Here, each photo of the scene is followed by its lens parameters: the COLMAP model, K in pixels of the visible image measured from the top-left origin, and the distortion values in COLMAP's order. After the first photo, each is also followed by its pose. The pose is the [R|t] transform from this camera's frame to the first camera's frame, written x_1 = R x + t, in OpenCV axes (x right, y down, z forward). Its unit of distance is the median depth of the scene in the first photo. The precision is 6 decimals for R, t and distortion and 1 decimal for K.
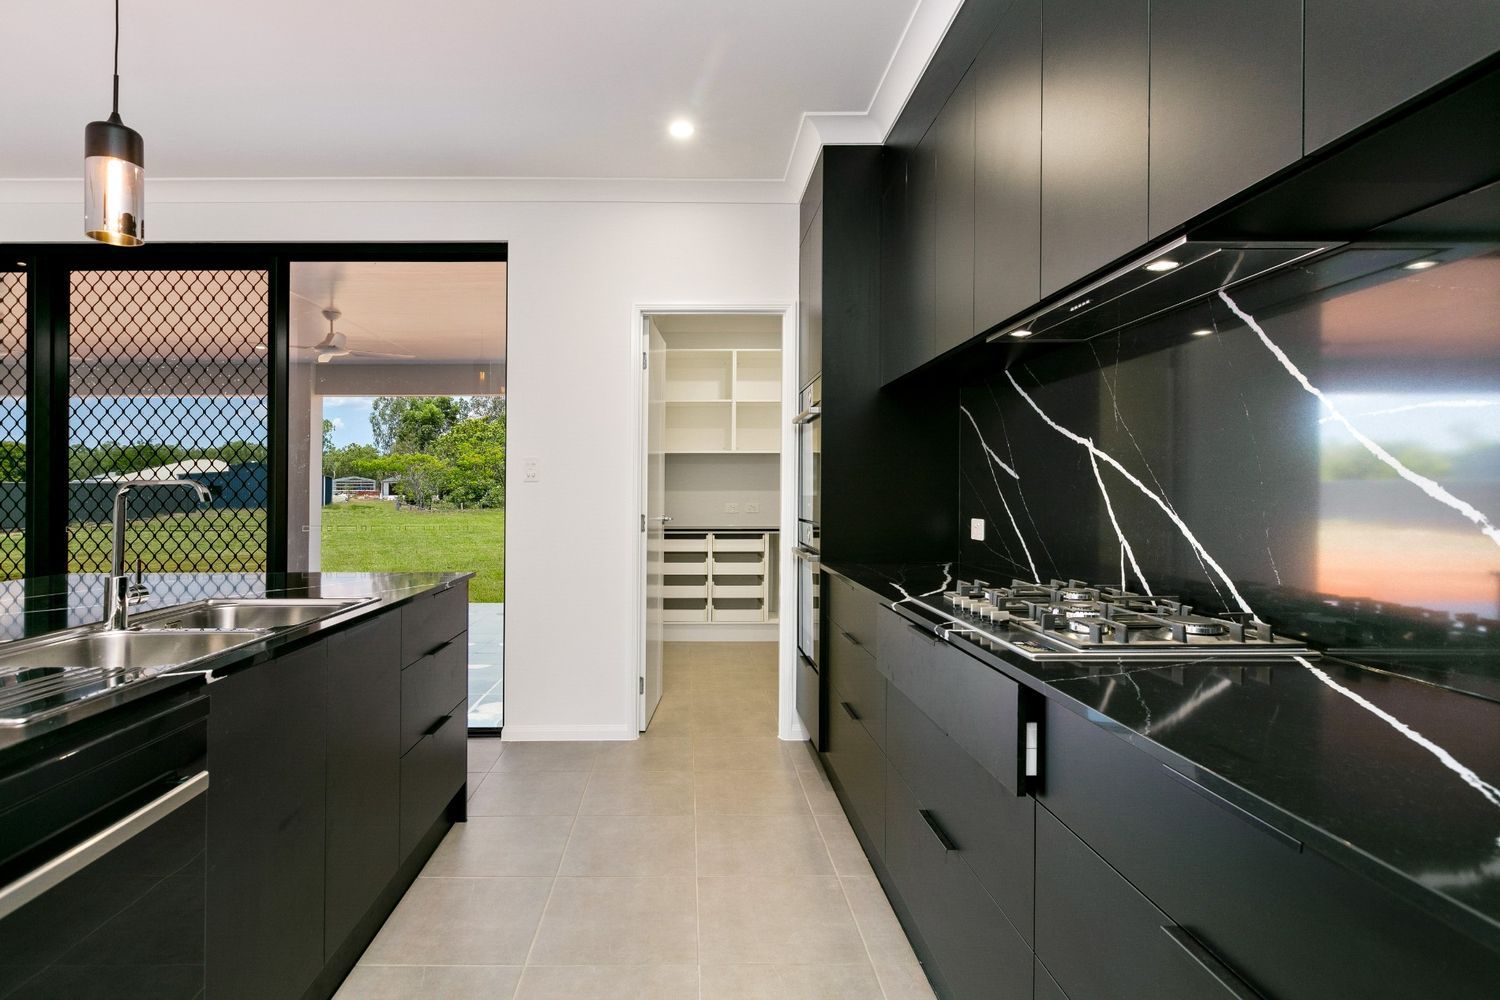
lens RADIAL K [[667.4, 0, 750.0], [0, 667.4, 500.0], [0, 0, 1]] dist [0.029389, 0.000130]
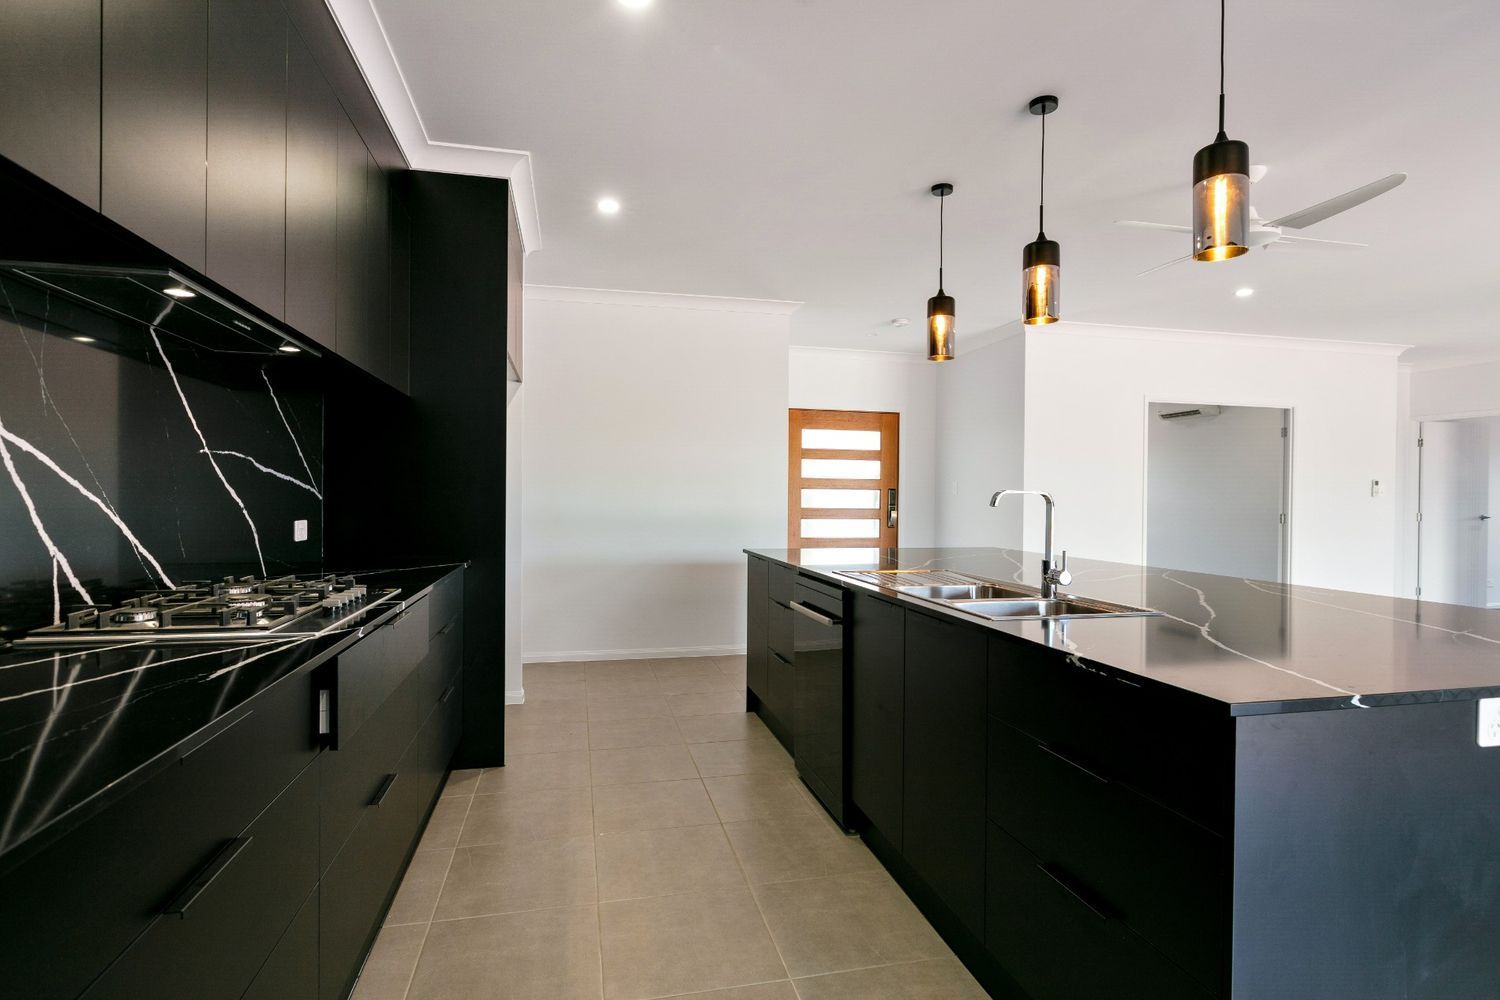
lens RADIAL K [[667.4, 0, 750.0], [0, 667.4, 500.0], [0, 0, 1]] dist [0.029389, 0.000130]
pose [[-0.987157, -0.014652, -0.159080, -0.149154], [-0.017237, 0.999741, 0.014879, -0.033243], [0.158820, 0.017430, -0.987154, 2.067648]]
